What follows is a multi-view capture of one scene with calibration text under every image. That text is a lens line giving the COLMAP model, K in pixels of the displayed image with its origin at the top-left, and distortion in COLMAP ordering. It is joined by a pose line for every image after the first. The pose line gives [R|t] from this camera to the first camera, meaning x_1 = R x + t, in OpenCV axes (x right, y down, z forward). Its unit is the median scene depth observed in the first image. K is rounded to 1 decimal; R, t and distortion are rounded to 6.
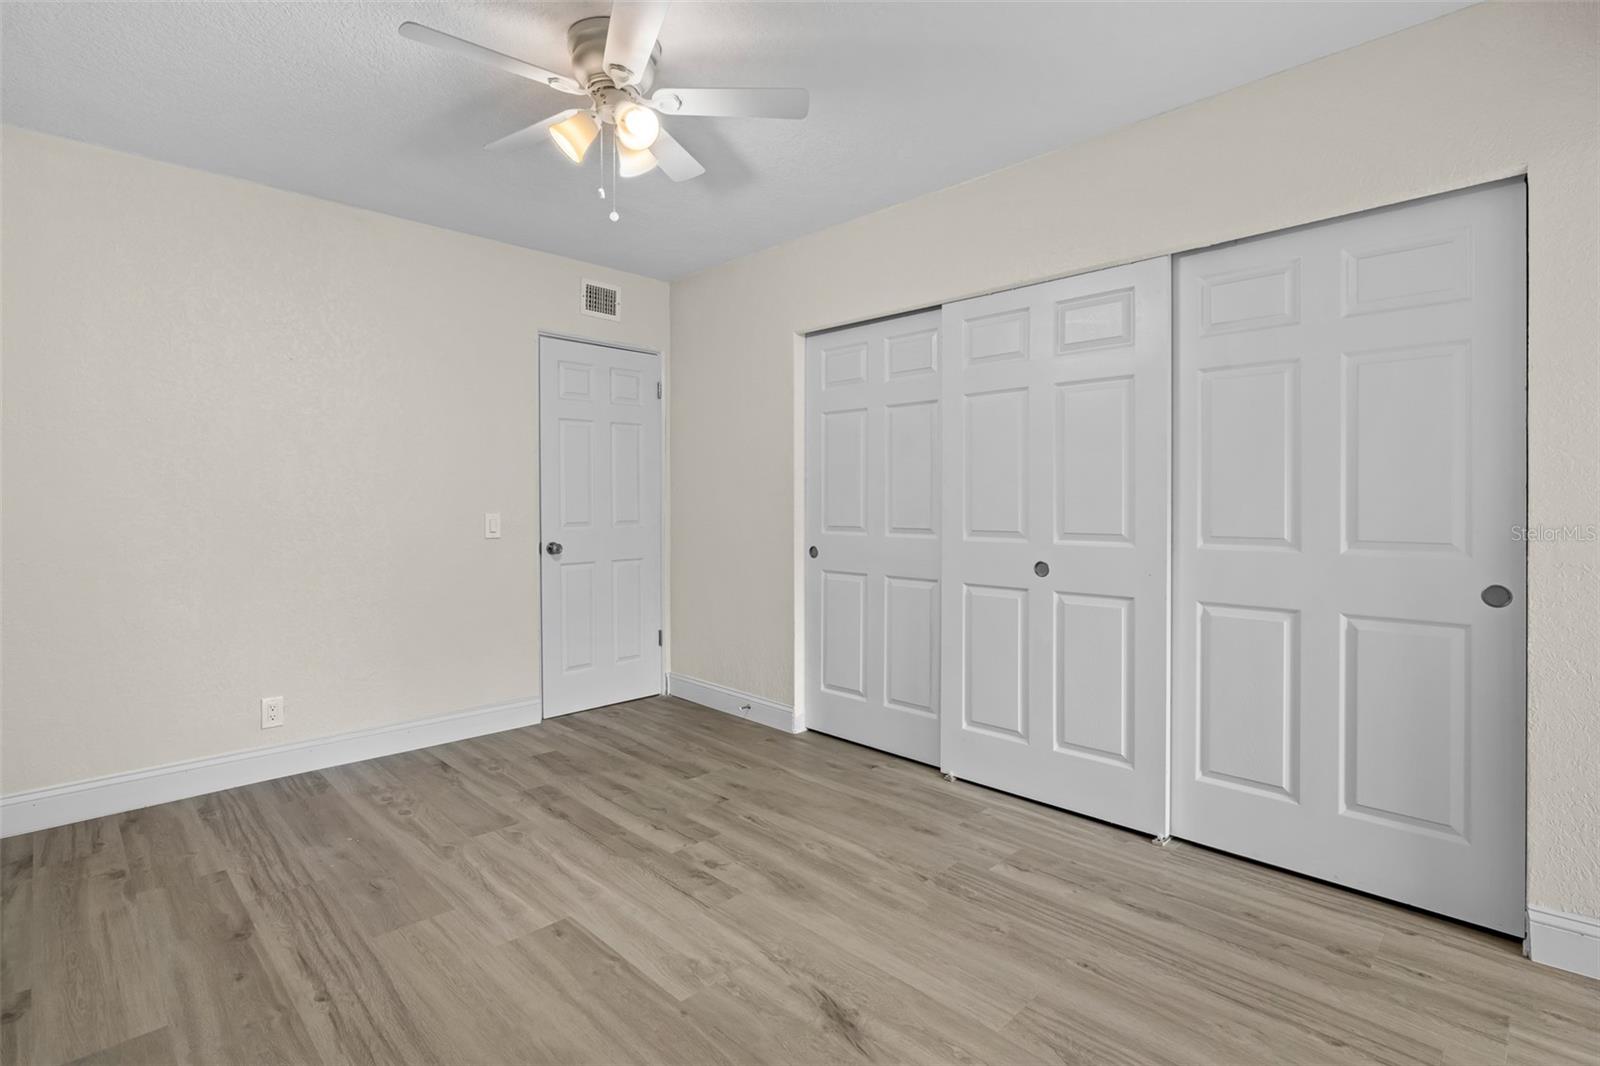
lens RADIAL K [[749.2, 0, 798.0], [0, 749.2, 503.4], [0, 0, 1]] dist [-0.002240, 0.000092]
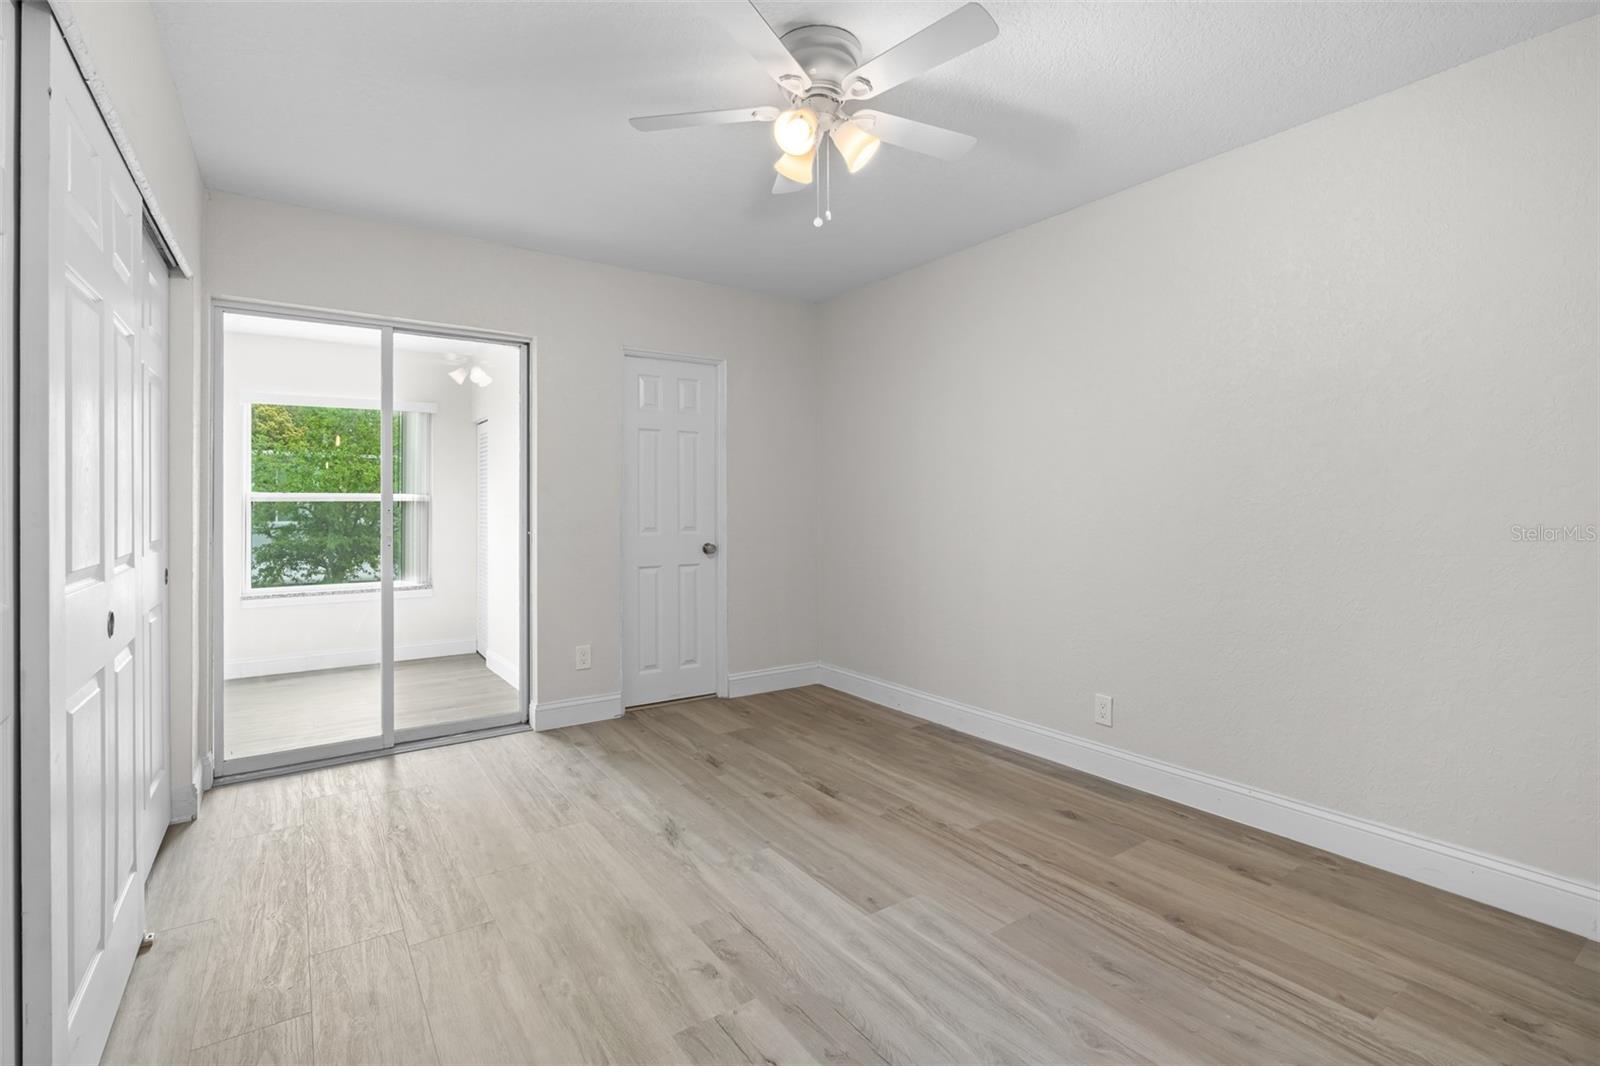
lens RADIAL K [[749.2, 0, 798.0], [0, 749.2, 503.4], [0, 0, 1]] dist [-0.002240, 0.000092]
pose [[-0.981172, 0.000813, 0.193133, -0.403301], [0.001323, 0.999996, 0.002511, -0.002514], [-0.193130, 0.002719, -0.981169, 1.975667]]
